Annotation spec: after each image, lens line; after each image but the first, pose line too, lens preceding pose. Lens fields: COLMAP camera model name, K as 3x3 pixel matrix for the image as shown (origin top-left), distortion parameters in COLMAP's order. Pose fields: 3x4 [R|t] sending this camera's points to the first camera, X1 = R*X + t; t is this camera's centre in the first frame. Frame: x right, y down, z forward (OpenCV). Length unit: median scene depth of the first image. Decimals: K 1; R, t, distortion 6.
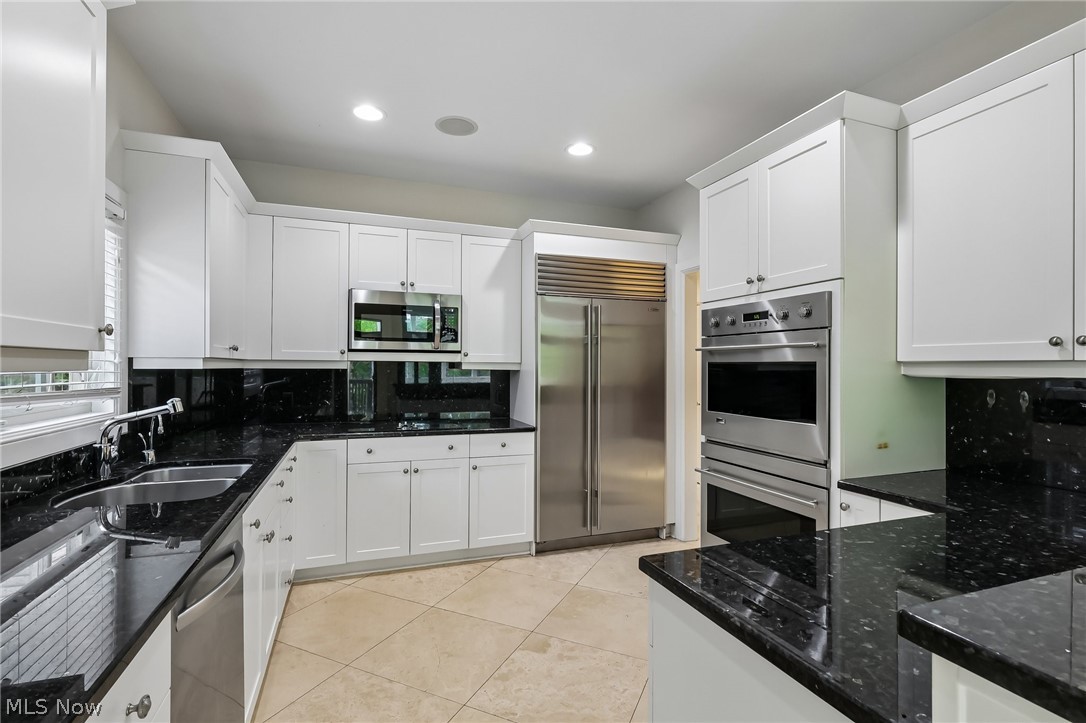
lens RADIAL K [[511.4, 0, 543.3], [0, 511.4, 366.2], [0, 0, 1]] dist [0.001150, 0.000106]
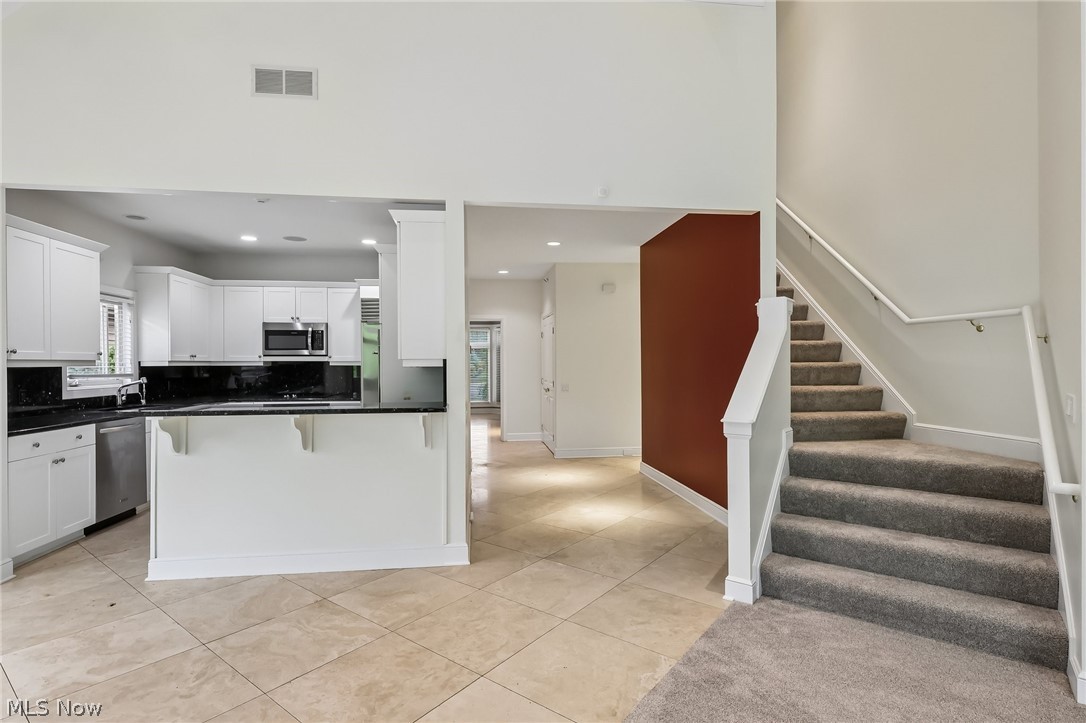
lens RADIAL K [[527.5, 0, 546.1], [0, 527.5, 364.0], [0, 0, 1]] dist [-0.006381, -0.000494]
pose [[0.975374, -0.009800, -0.220341, 1.045132], [0.010580, 0.999941, 0.002362, 0.006084], [0.220305, -0.004635, 0.975420, -0.639268]]
